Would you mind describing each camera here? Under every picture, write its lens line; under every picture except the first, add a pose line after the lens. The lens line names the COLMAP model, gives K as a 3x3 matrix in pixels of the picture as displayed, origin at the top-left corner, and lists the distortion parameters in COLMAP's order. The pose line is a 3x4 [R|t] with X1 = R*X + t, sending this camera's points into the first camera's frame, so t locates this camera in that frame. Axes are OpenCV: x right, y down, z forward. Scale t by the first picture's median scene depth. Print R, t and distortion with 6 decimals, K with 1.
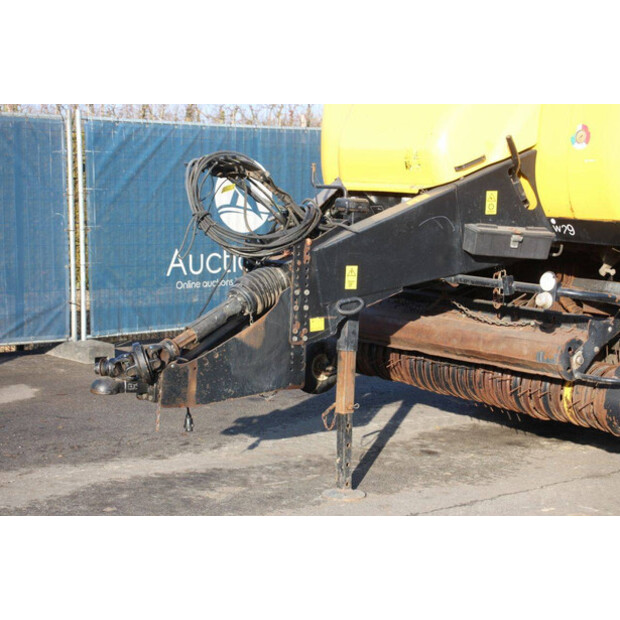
lens RADIAL K [[1291.0, 0, 310.0], [0, 1291.0, 310.0], [0, 0, 1]] dist [0.282492, 0.152188]
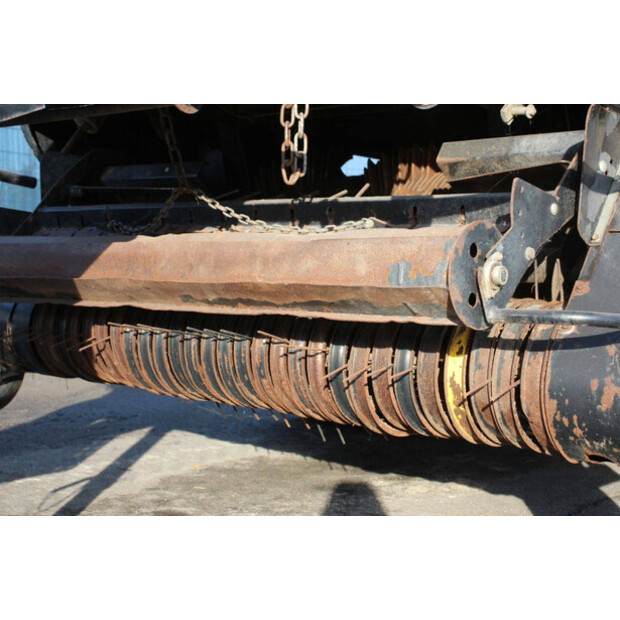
lens RADIAL K [[1003.8, 0, 310.0], [0, 1003.8, 310.0], [0, 0, 1]] dist [0.115851, 0.110999]
pose [[0.986529, -0.022685, 0.162004, 0.095334], [0.033182, 0.997500, -0.062386, 0.063034], [-0.160184, 0.066921, 0.984816, 0.675609]]
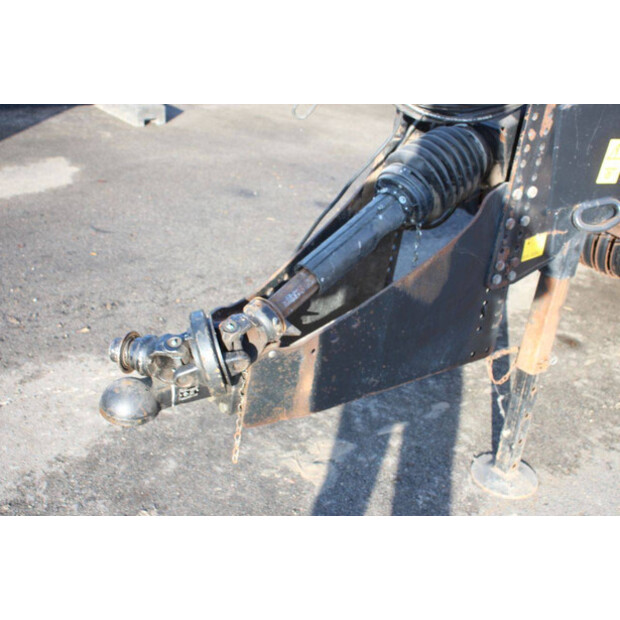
lens RADIAL K [[797.2, 0, 310.0], [0, 797.2, 310.0], [0, 0, 1]] dist [0.012339, 0.054854]
pose [[0.996992, 0.067151, 0.038698, -0.092497], [-0.076369, 0.936299, 0.342800, -0.066689], [-0.013214, -0.344724, 0.938611, 0.645045]]
